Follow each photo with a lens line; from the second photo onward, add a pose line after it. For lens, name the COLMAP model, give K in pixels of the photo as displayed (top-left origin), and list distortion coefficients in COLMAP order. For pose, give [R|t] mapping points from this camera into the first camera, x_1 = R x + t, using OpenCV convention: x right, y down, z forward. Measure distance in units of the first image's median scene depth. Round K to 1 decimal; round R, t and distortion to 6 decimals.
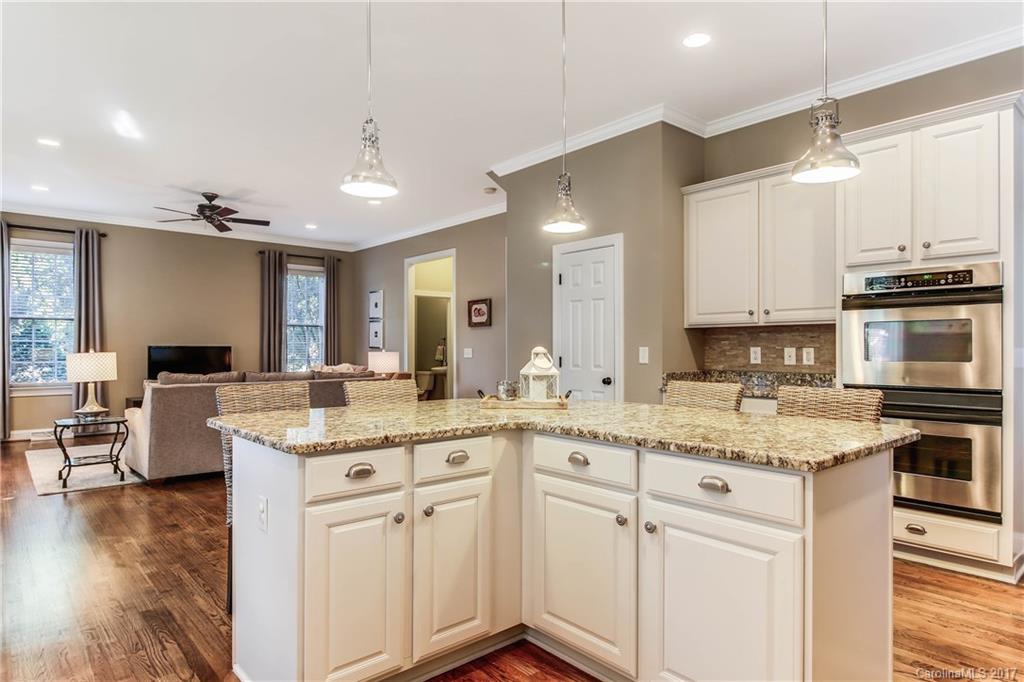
lens RADIAL K [[605.4, 0, 512.0], [0, 605.4, 341.0], [0, 0, 1]] dist [-0.000162, -0.000029]
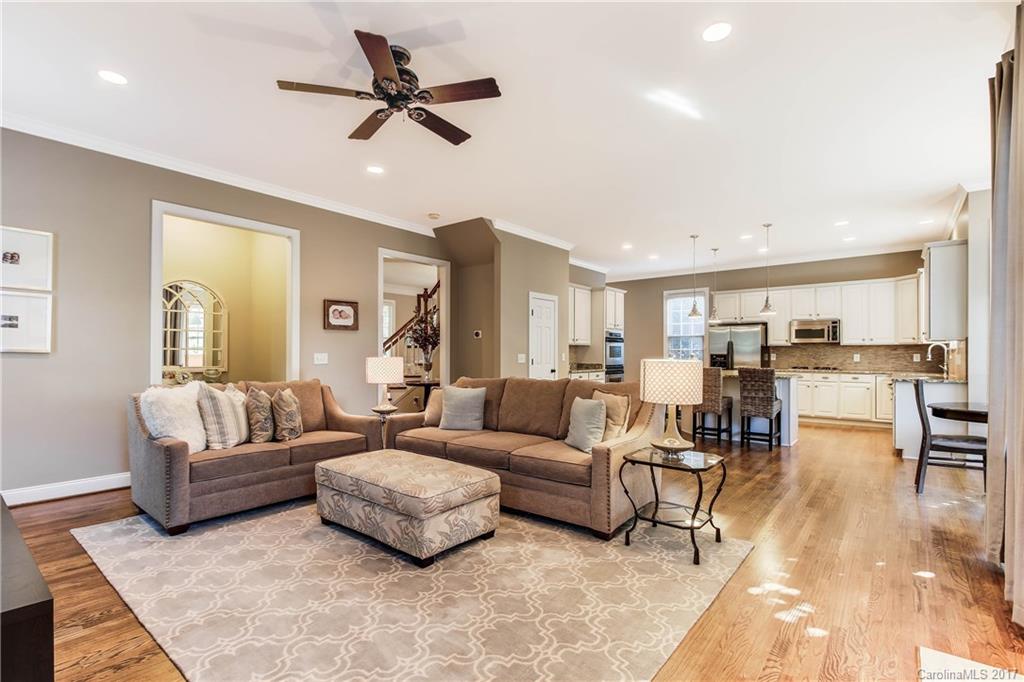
lens RADIAL K [[477.7, 0, 512.0], [0, 477.7, 341.0], [0, 0, 1]] dist [0.002163, -0.000130]
pose [[-0.188061, 0.023607, 0.981874, -0.835499], [-0.014883, 0.999528, -0.026882, 0.009230], [-0.982045, -0.019669, -0.187621, 0.895550]]
